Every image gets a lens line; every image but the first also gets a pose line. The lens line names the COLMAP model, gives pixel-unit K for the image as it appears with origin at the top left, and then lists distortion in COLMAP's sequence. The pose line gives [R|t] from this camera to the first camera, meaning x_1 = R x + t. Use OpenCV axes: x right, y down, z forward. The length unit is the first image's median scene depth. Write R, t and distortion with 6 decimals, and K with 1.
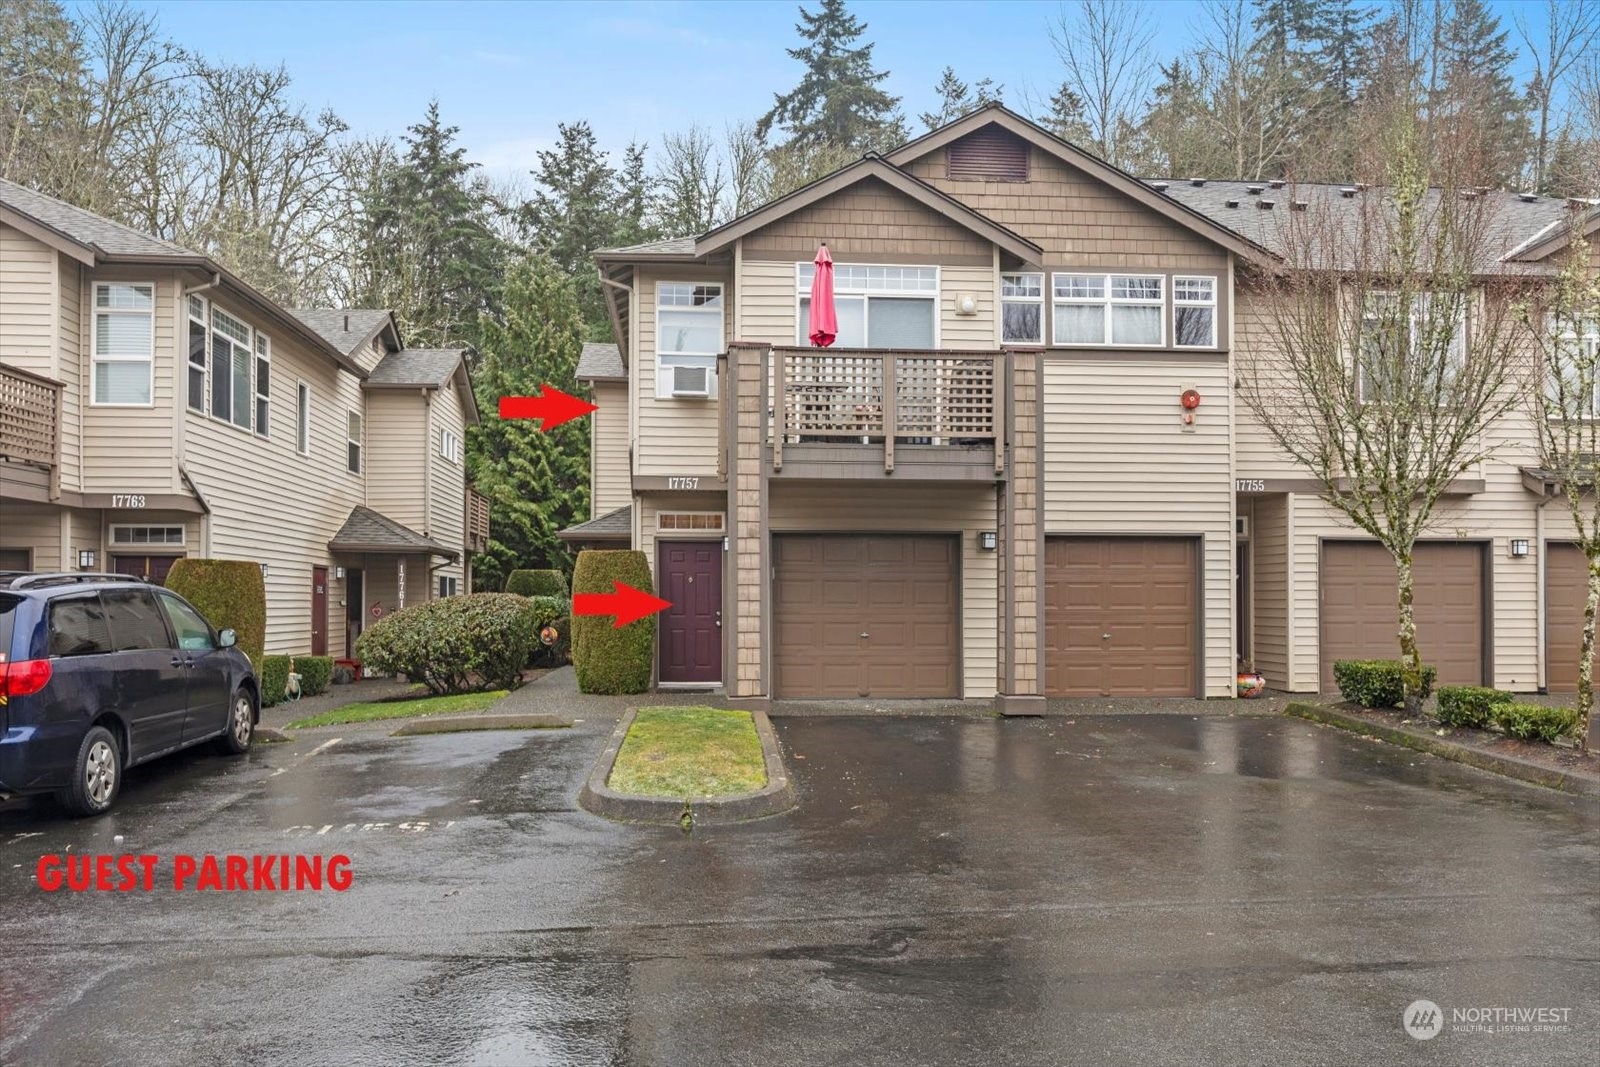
lens RADIAL K [[1294.3, 0, 800.0], [0, 1294.3, 533.5], [0, 0, 1]] dist [0.005177, -0.000175]
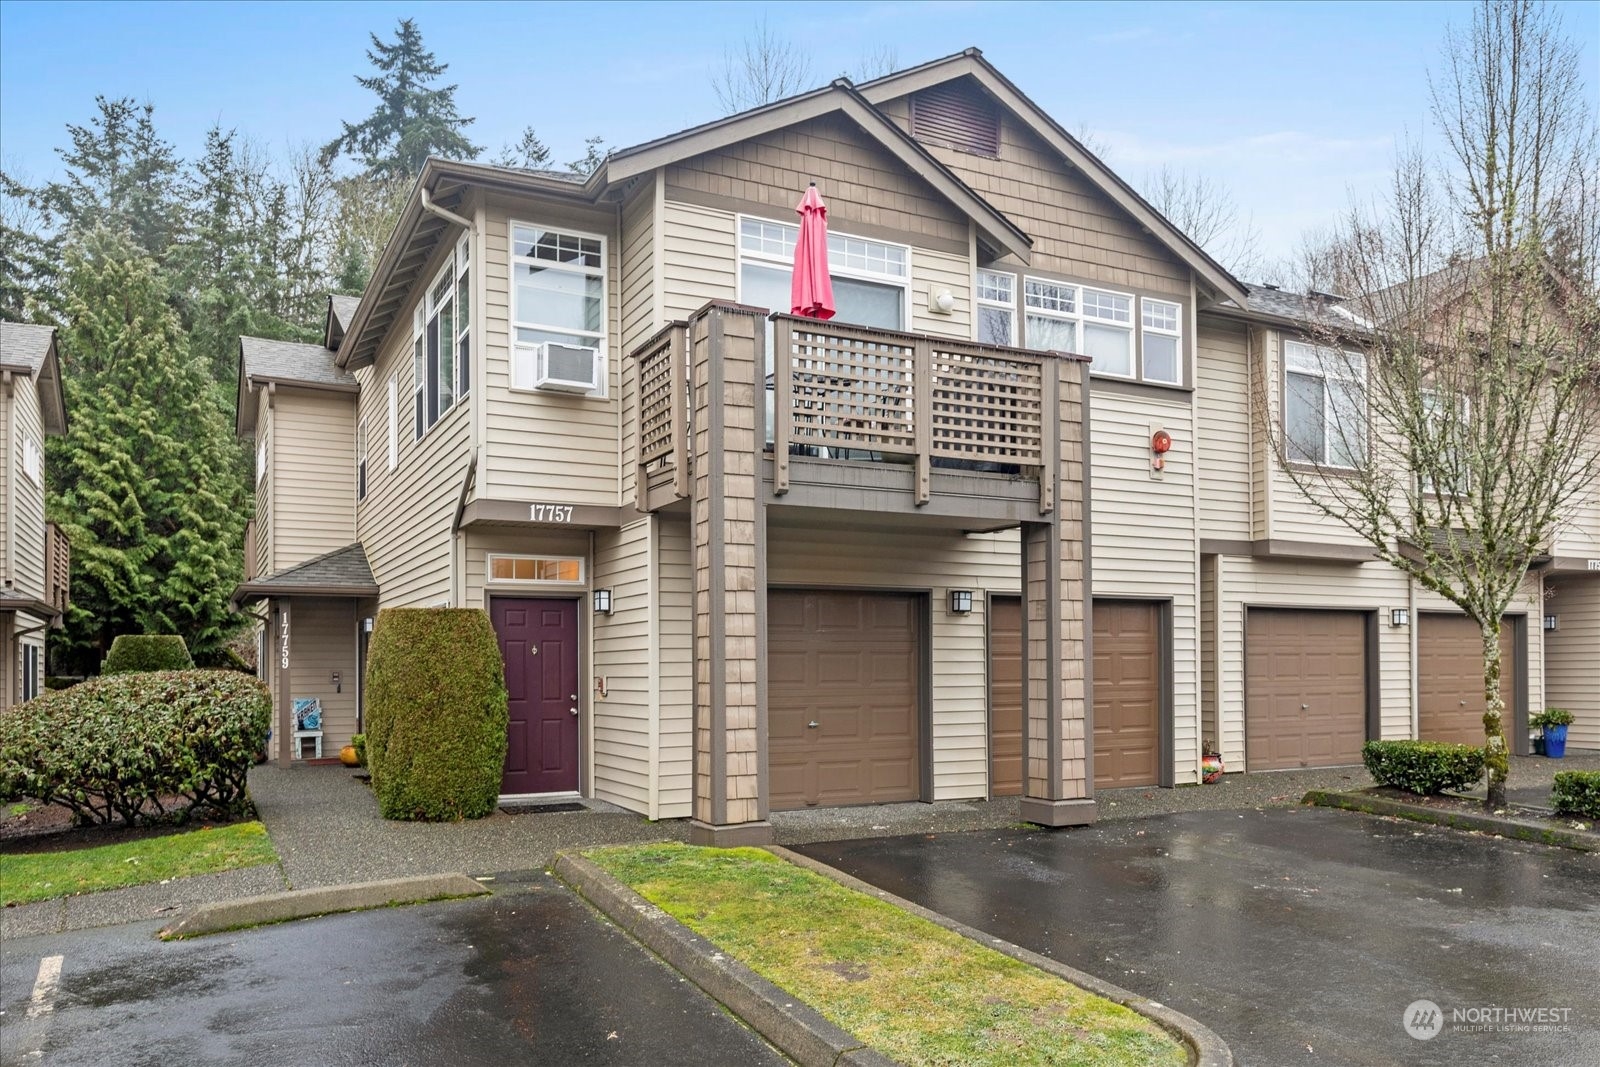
lens RADIAL K [[1170.4, 0, 801.4], [0, 1170.4, 622.3], [0, 0, 1]] dist [0.001256, -0.004643]
pose [[0.911531, 0.008181, 0.411151, -0.225925], [-0.014619, 0.999815, 0.012515, 0.010200], [-0.410973, -0.017418, 0.911481, 0.363981]]
